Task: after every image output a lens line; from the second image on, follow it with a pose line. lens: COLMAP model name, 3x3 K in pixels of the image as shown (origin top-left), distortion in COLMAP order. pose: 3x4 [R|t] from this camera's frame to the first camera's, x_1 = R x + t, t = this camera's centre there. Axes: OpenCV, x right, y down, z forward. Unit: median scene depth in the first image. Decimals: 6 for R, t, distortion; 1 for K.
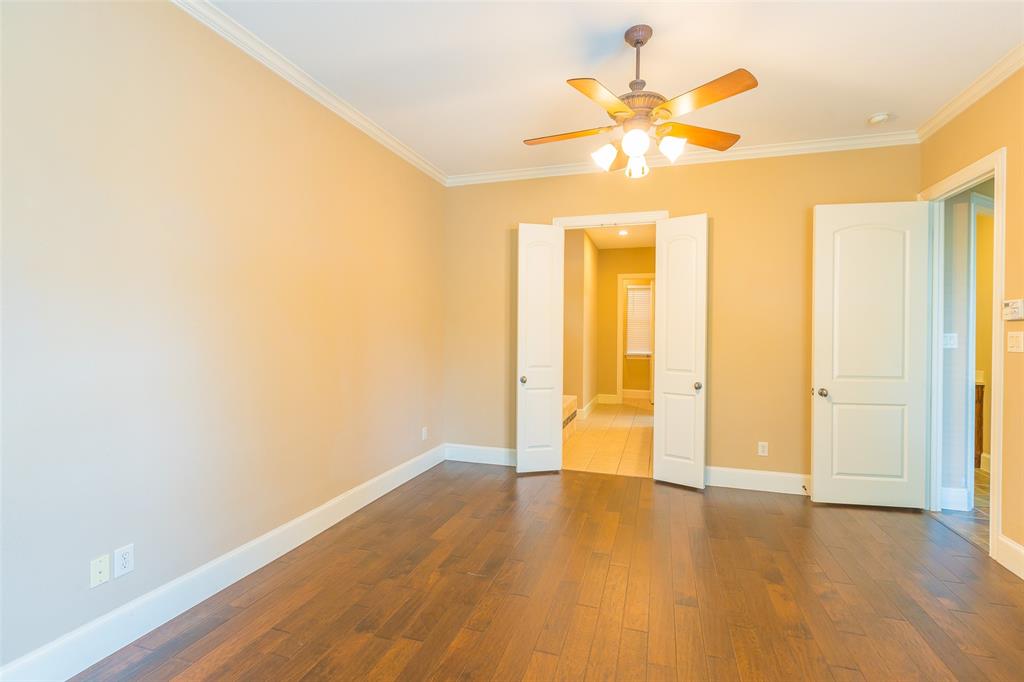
lens RADIAL K [[457.1, 0, 514.3], [0, 457.1, 336.5], [0, 0, 1]] dist [-0.001350, -0.000367]
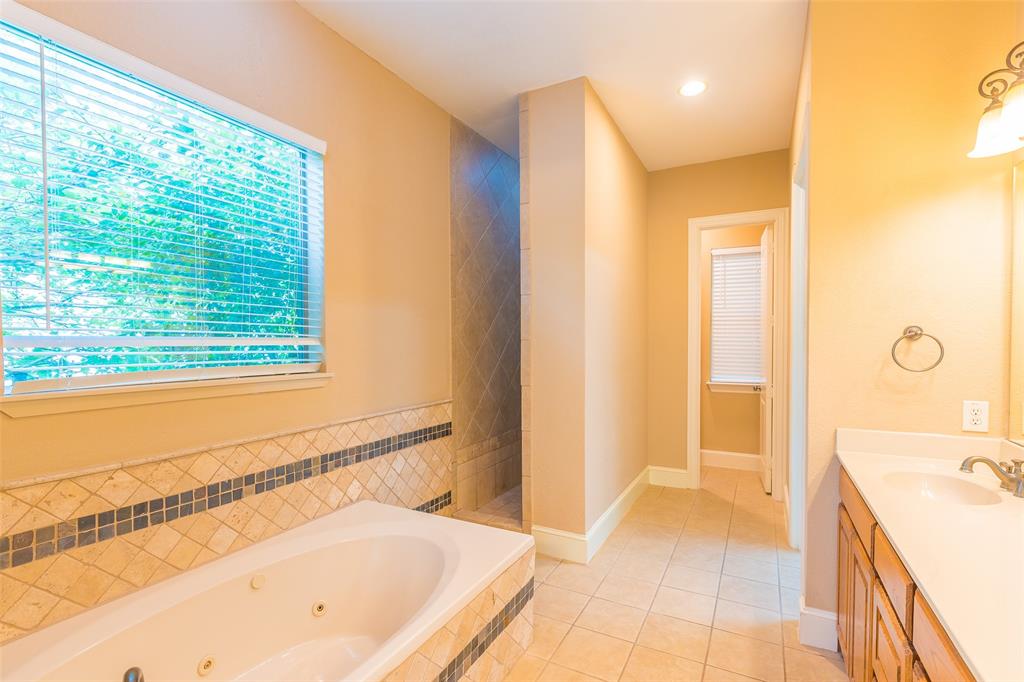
lens RADIAL K [[474.7, 0, 508.2], [0, 474.7, 353.0], [0, 0, 1]] dist [-0.000229, -0.000685]
pose [[0.983612, -0.006865, -0.180166, 0.128487], [0.009510, 0.999859, 0.013819, -0.004548], [0.180045, -0.015306, 0.983539, 0.473112]]
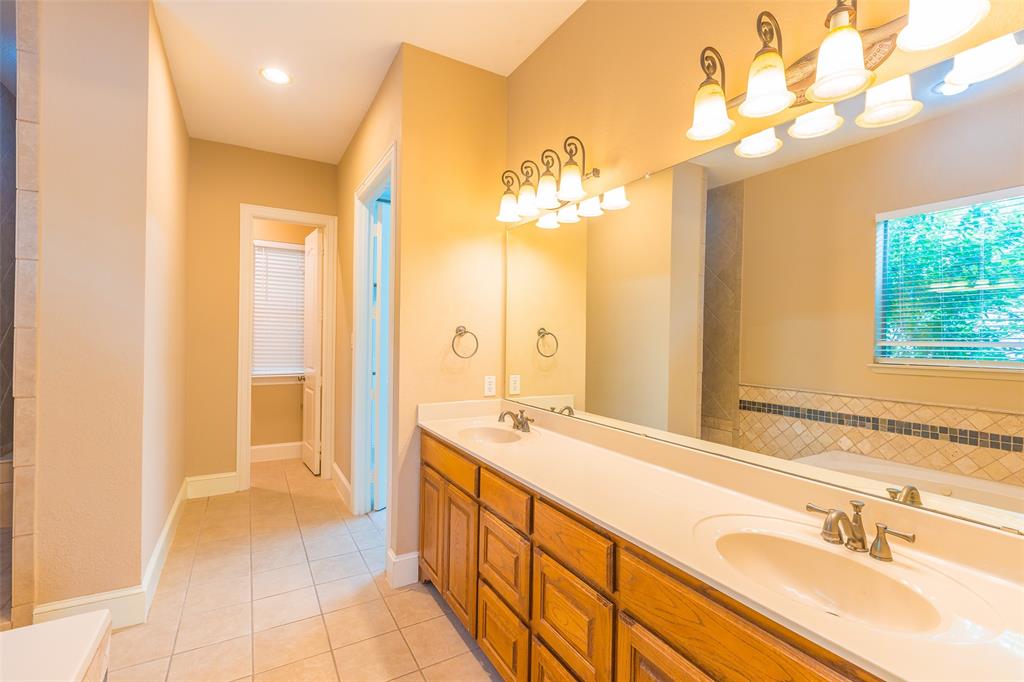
lens RADIAL K [[457.1, 0, 514.3], [0, 457.1, 336.5], [0, 0, 1]] dist [-0.001350, -0.000367]
pose [[0.666956, 0.002614, 0.745092, 0.070535], [-0.002688, 0.999996, -0.001103, -0.005196], [-0.745092, -0.001267, 0.666960, 0.496324]]
